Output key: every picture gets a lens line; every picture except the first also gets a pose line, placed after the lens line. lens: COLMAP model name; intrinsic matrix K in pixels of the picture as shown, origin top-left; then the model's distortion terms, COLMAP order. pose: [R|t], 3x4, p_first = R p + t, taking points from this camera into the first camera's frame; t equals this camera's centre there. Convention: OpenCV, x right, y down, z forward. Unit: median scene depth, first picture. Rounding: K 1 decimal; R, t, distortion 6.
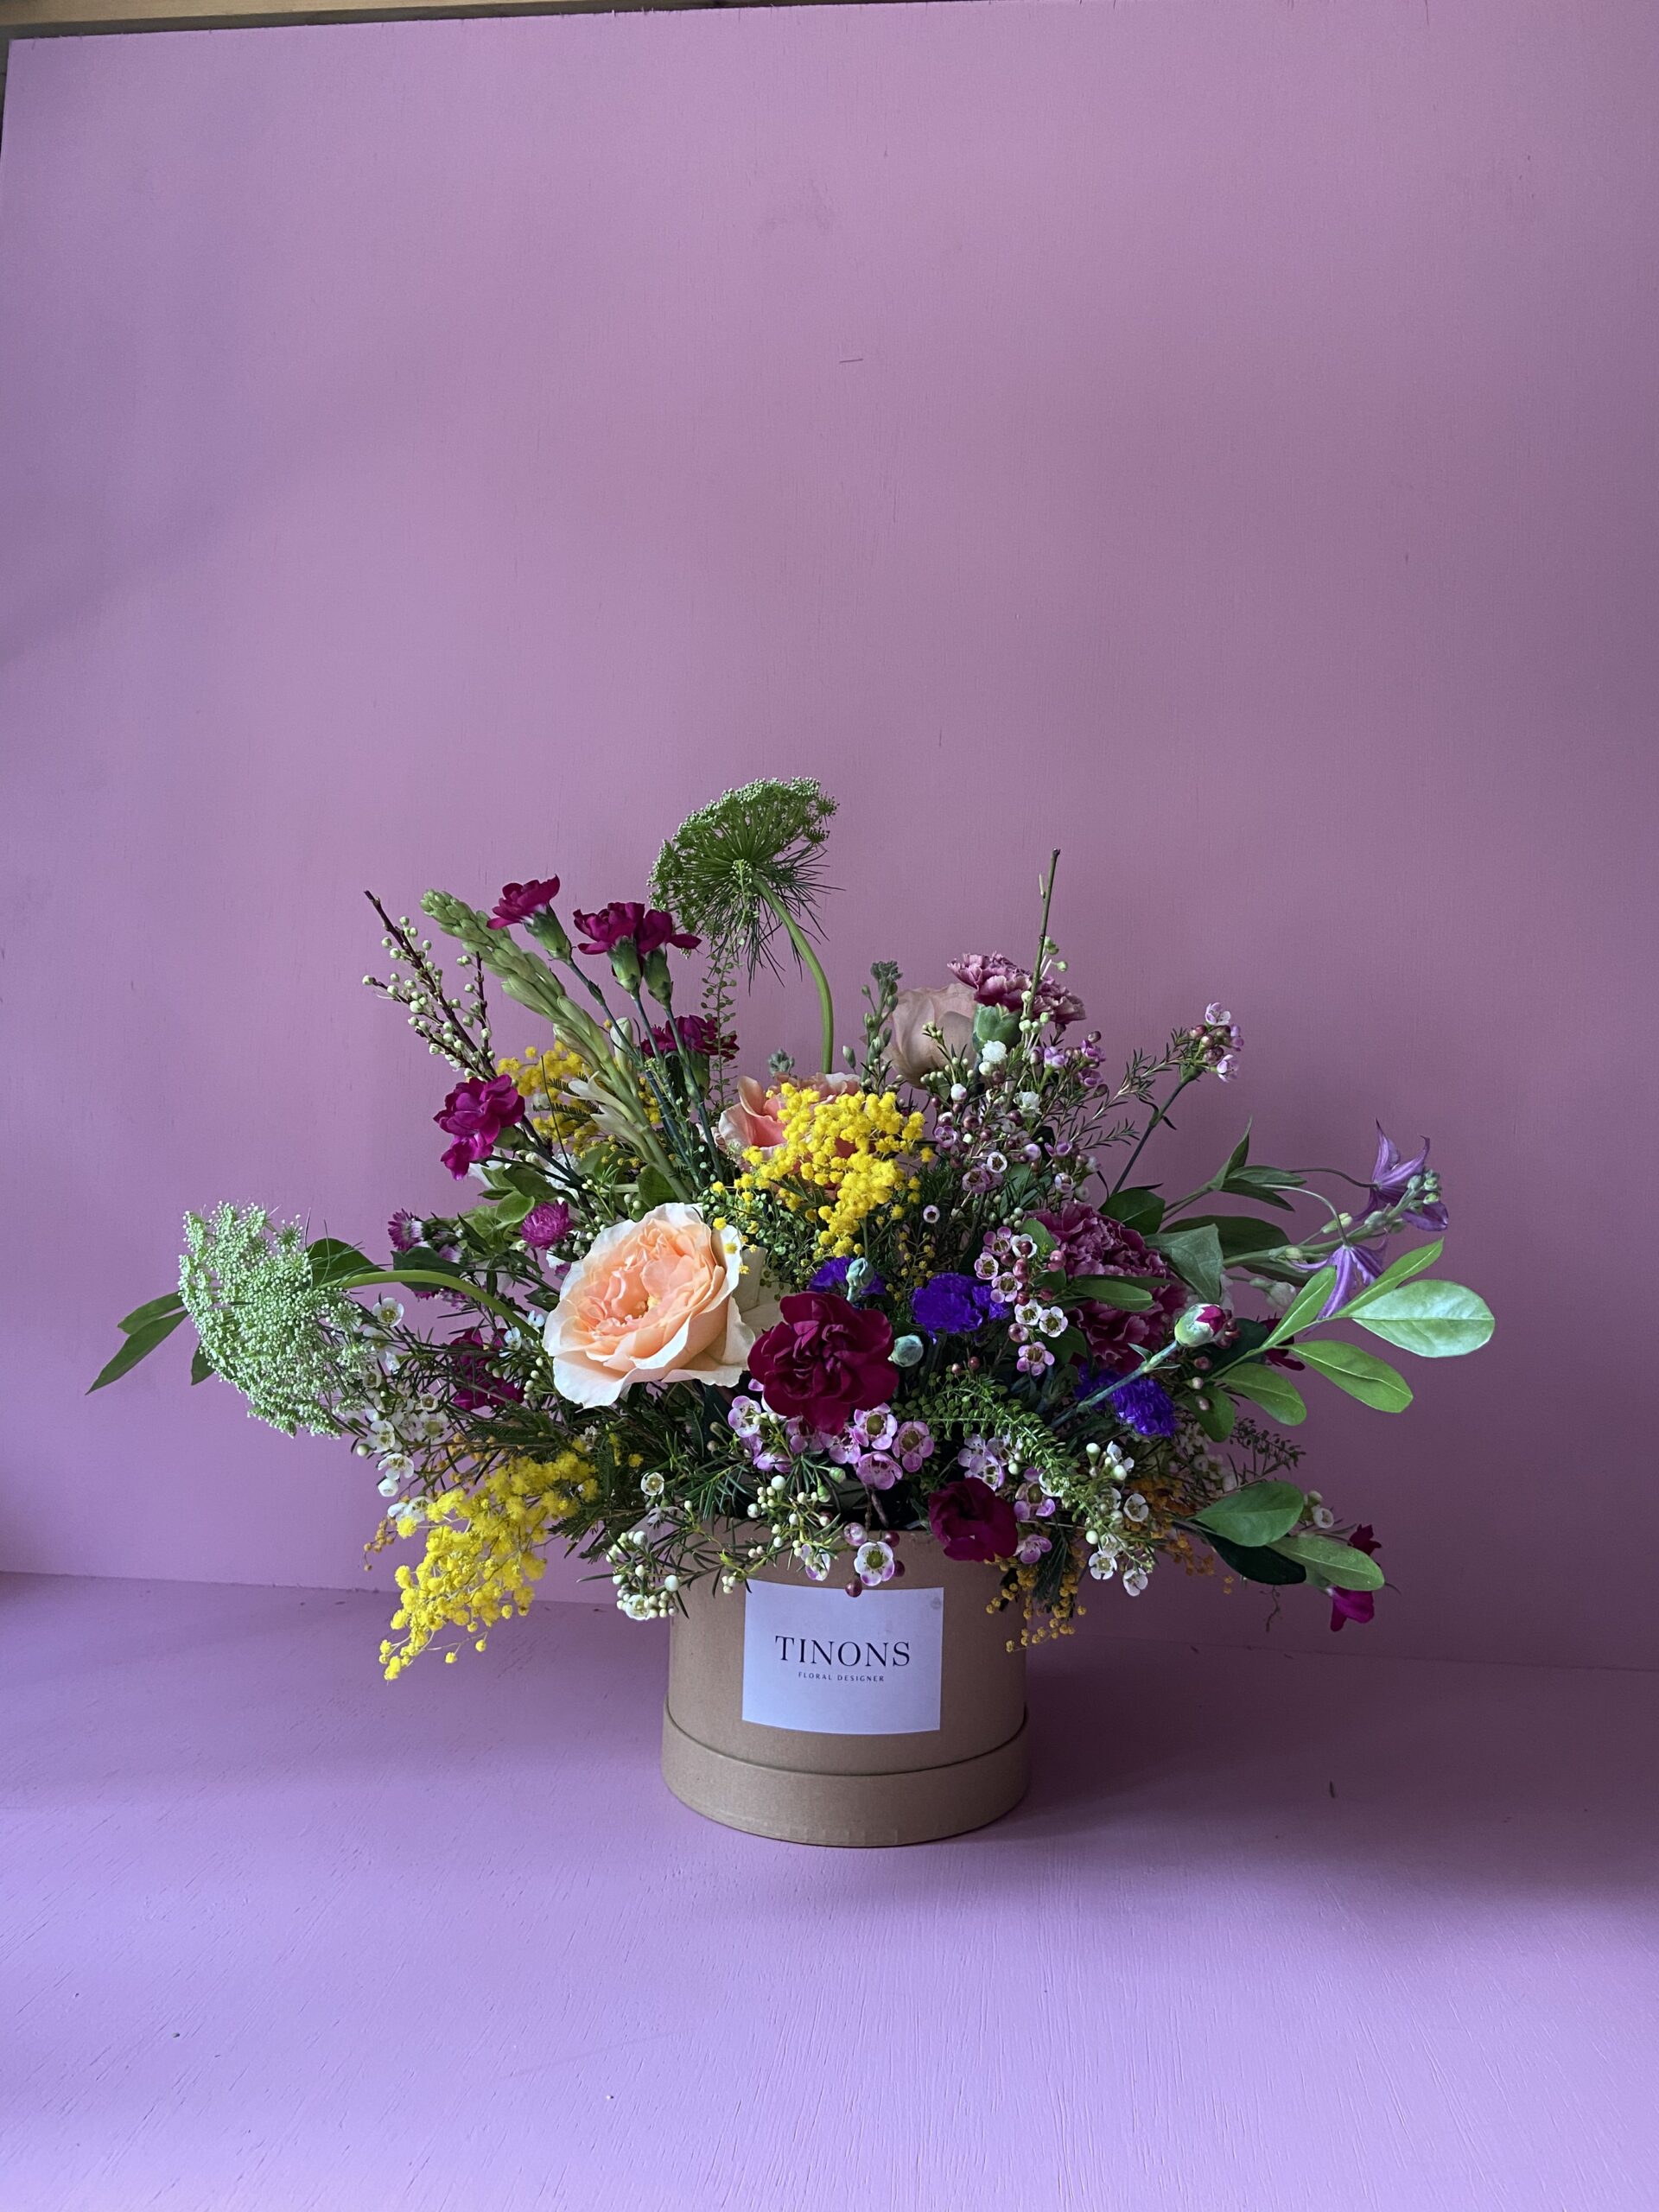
lens RADIAL K [[1683.2, 0, 829.5], [0, 1683.2, 1106.0], [0, 0, 1]] dist [-0.002866, -0.000188]
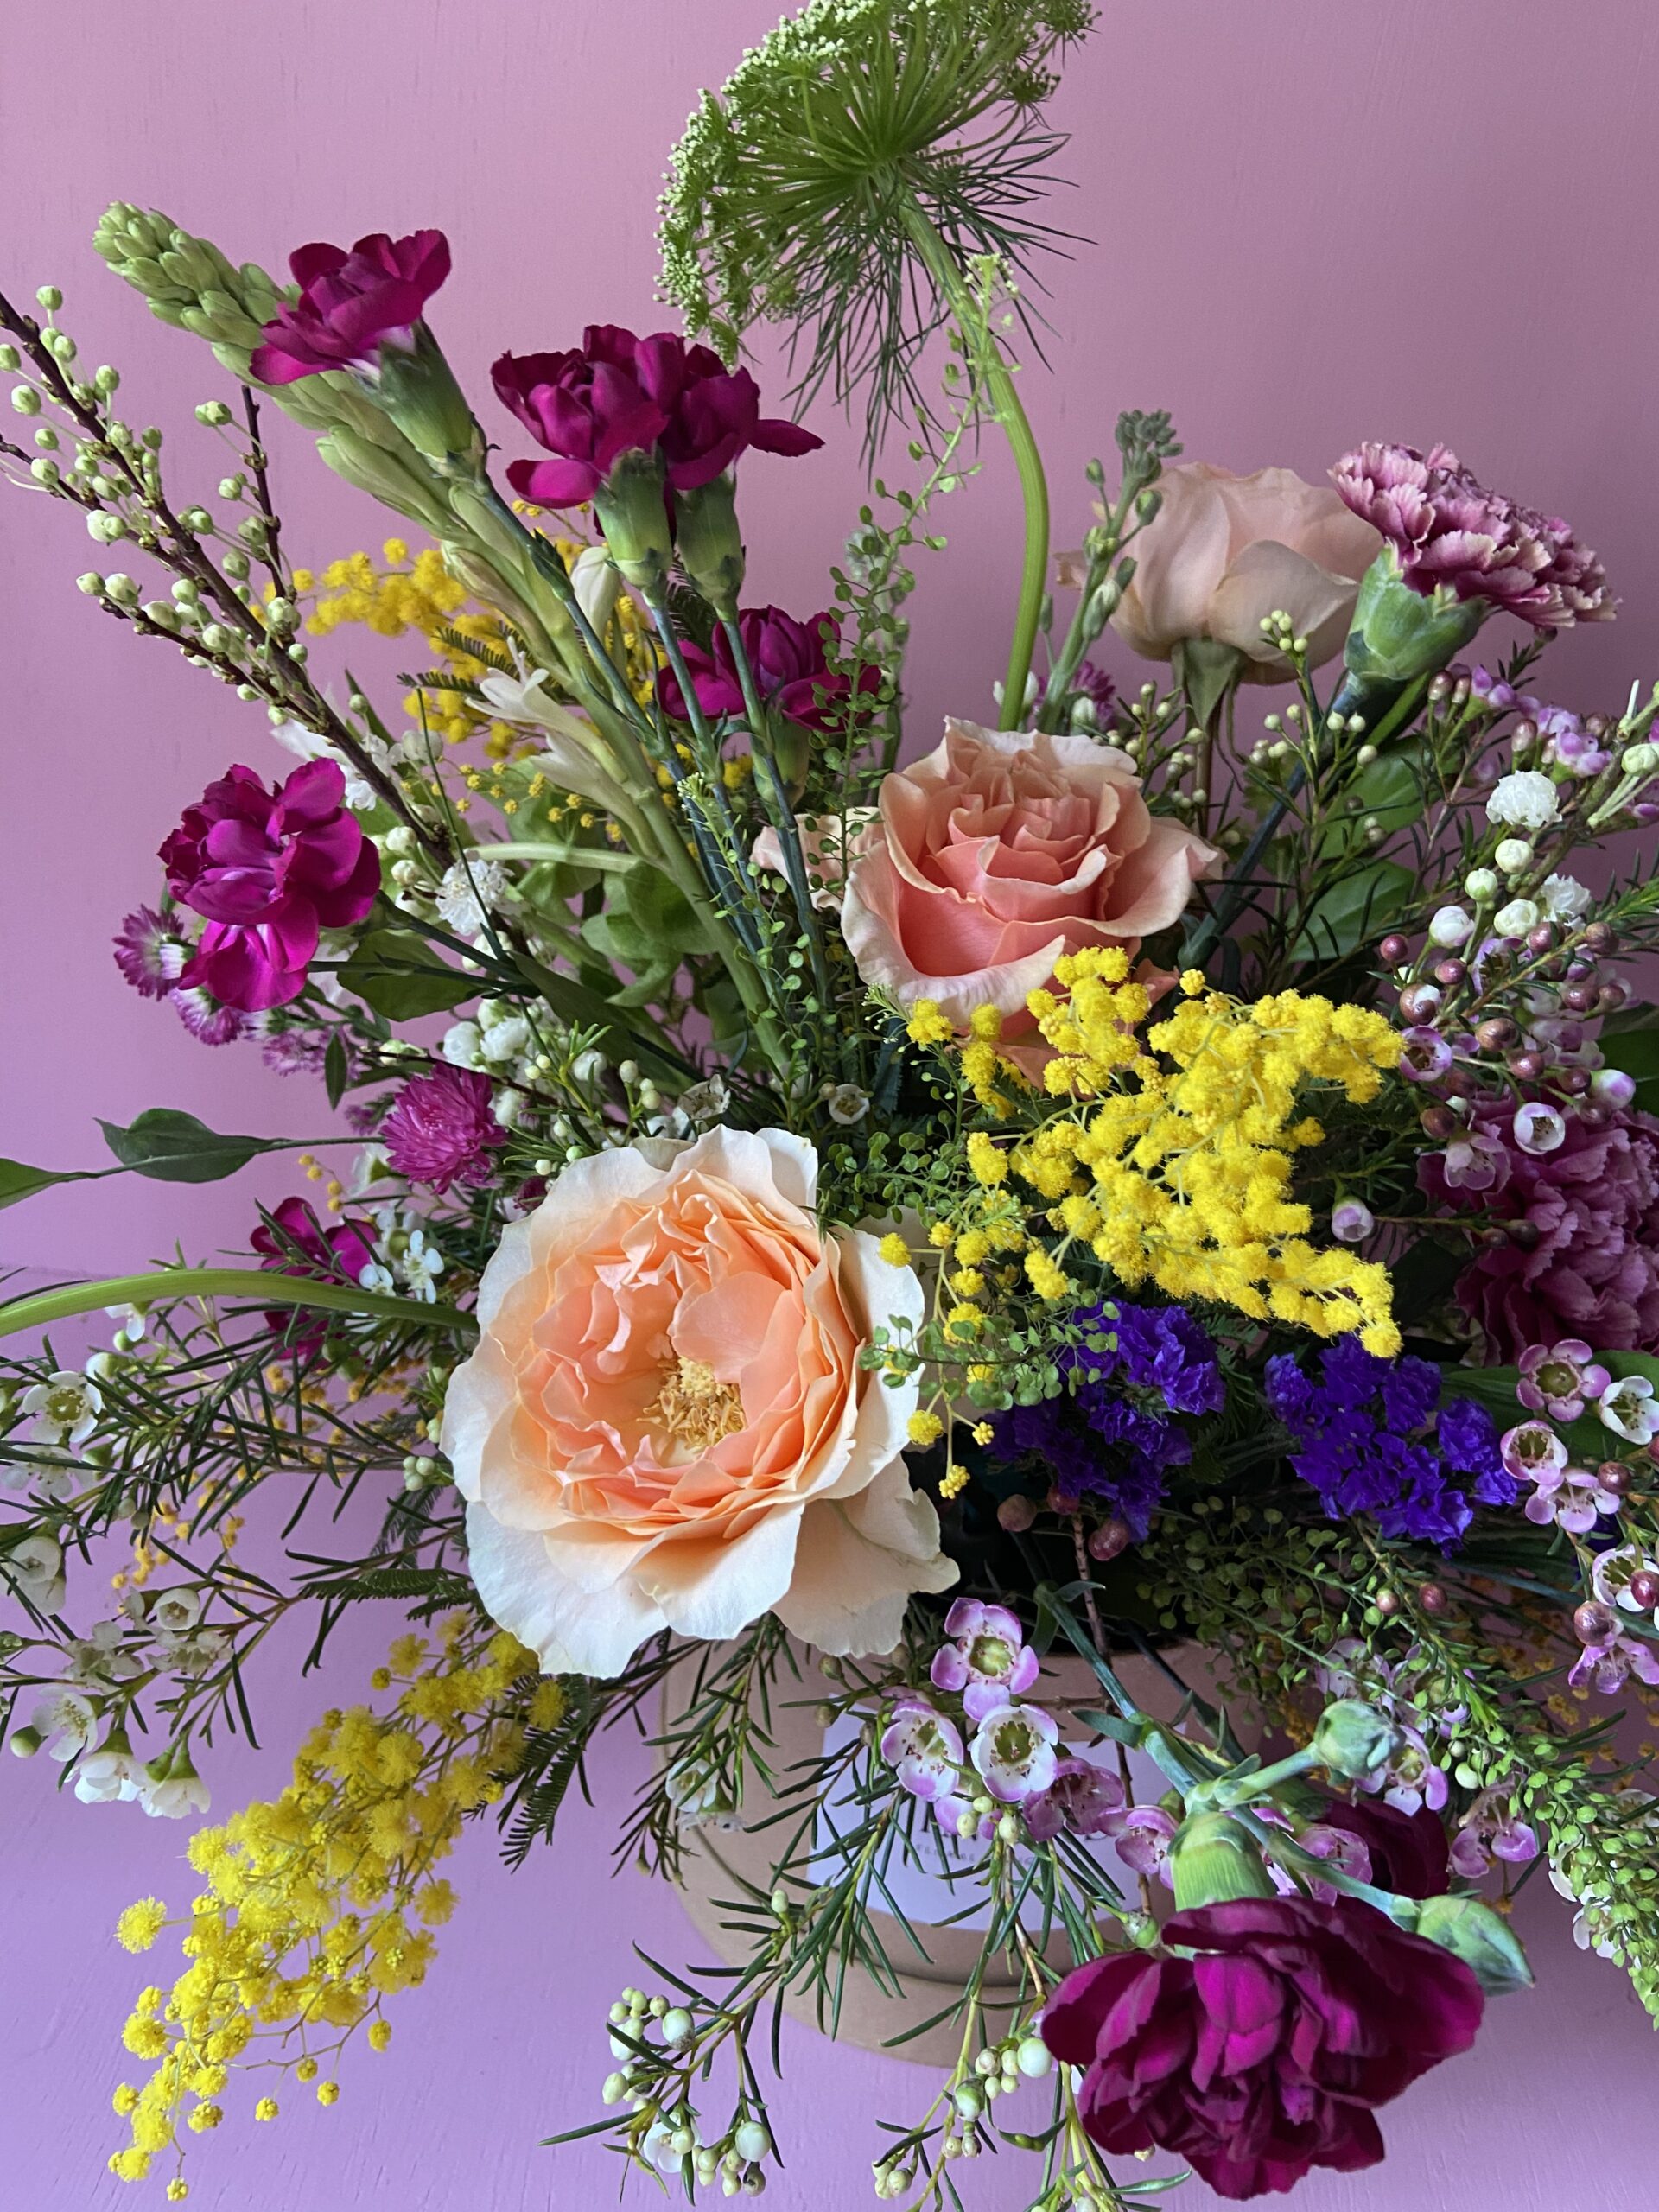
lens RADIAL K [[1688.1, 0, 829.5], [0, 1688.1, 1106.0], [0, 0, 1]] dist [0.113088, -0.173787]
pose [[0.996721, 0.044283, 0.067723, -0.091261], [-0.068720, 0.905122, 0.419561, -0.120574], [-0.042718, -0.422840, 0.905197, 0.556641]]
